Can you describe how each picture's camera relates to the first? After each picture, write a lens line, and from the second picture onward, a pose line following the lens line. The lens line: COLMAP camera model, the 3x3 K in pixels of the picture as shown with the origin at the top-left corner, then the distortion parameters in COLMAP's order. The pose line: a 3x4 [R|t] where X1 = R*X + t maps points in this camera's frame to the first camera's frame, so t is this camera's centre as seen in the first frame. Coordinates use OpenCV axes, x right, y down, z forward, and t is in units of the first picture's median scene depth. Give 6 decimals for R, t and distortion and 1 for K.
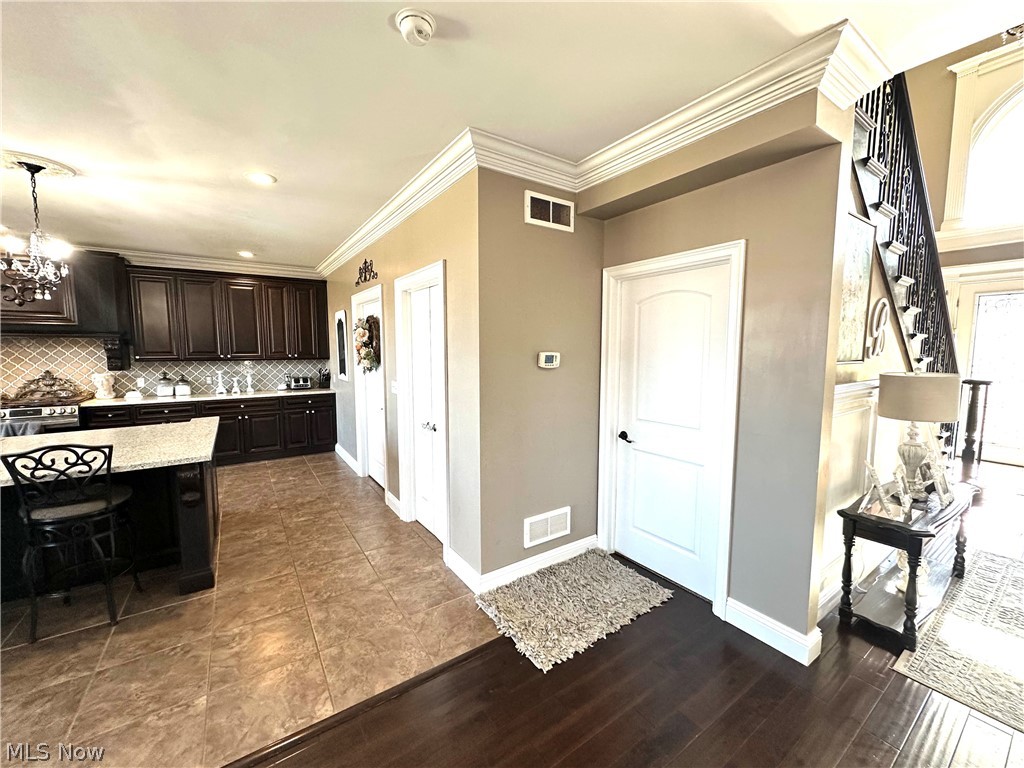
lens RADIAL K [[407.9, 0, 512.0], [0, 407.9, 384.0], [0, 0, 1]] dist [-0.003376, -0.000223]
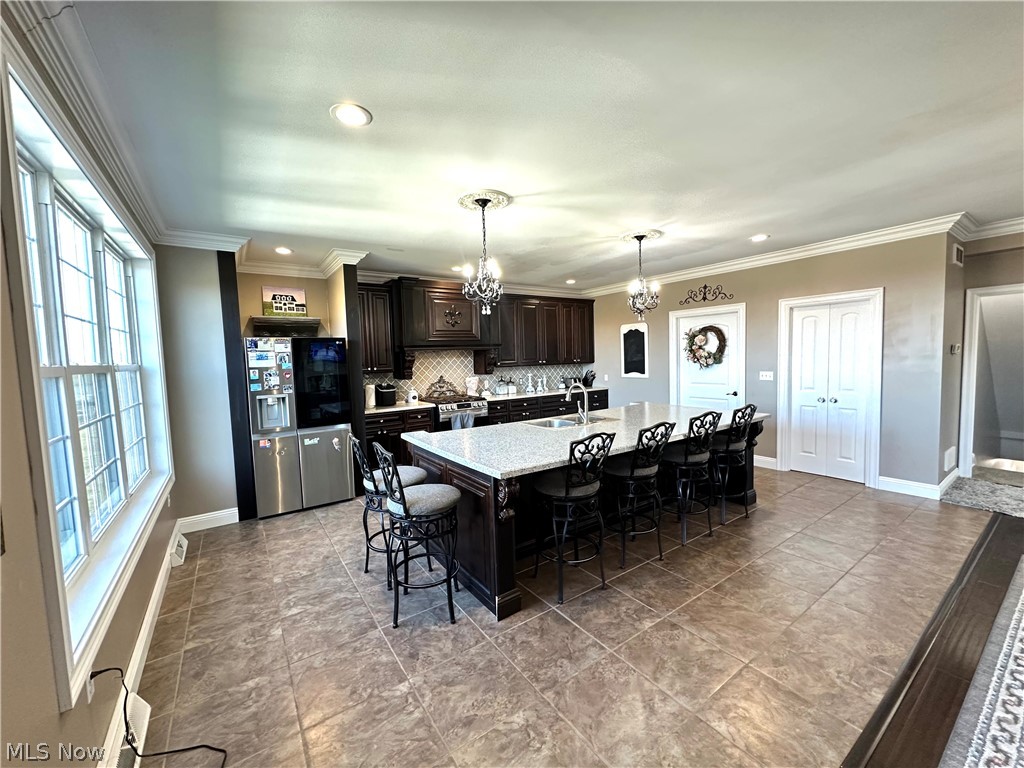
lens RADIAL K [[407.9, 0, 512.0], [0, 407.9, 384.0], [0, 0, 1]] dist [-0.003376, -0.000223]
pose [[0.999436, -0.033447, 0.002847, -1.597486], [0.033501, 0.999197, -0.021960, 0.051117], [-0.002110, 0.022043, 0.999755, -0.536985]]
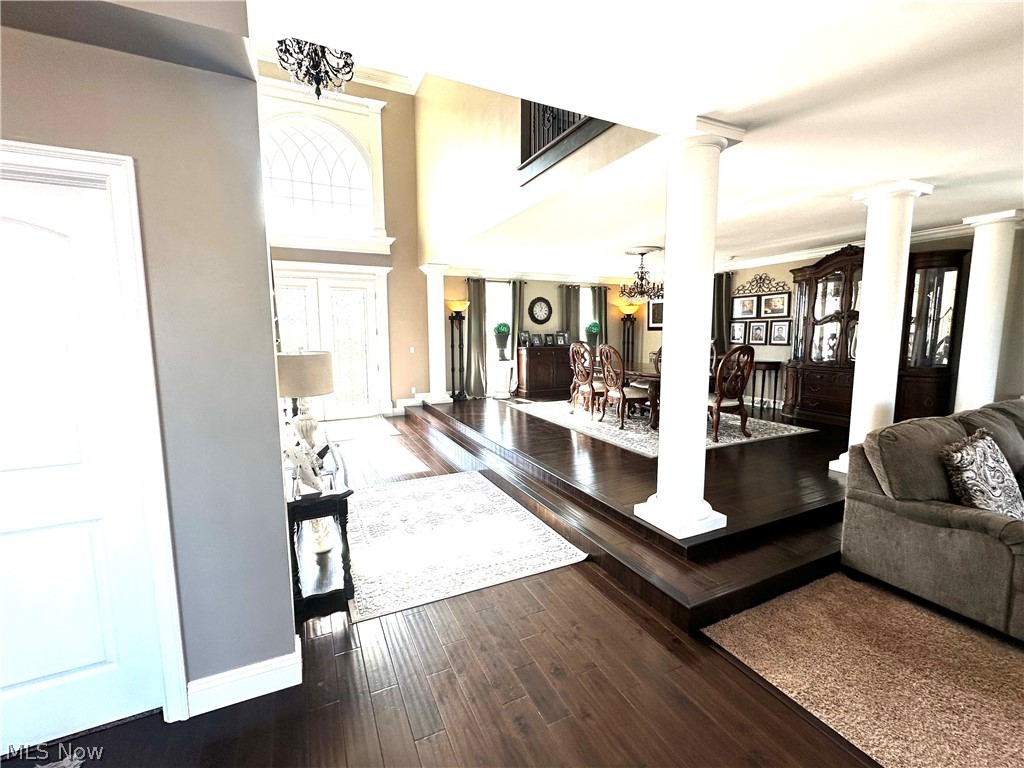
lens RADIAL K [[437.9, 0, 512.0], [0, 437.9, 384.0], [0, 0, 1]] dist [-0.003724, -0.000593]
pose [[0.152644, -0.115739, 0.981481, -0.053300], [0.094768, 0.990256, 0.102035, -0.007856], [-0.983727, 0.077438, 0.162125, 0.262901]]
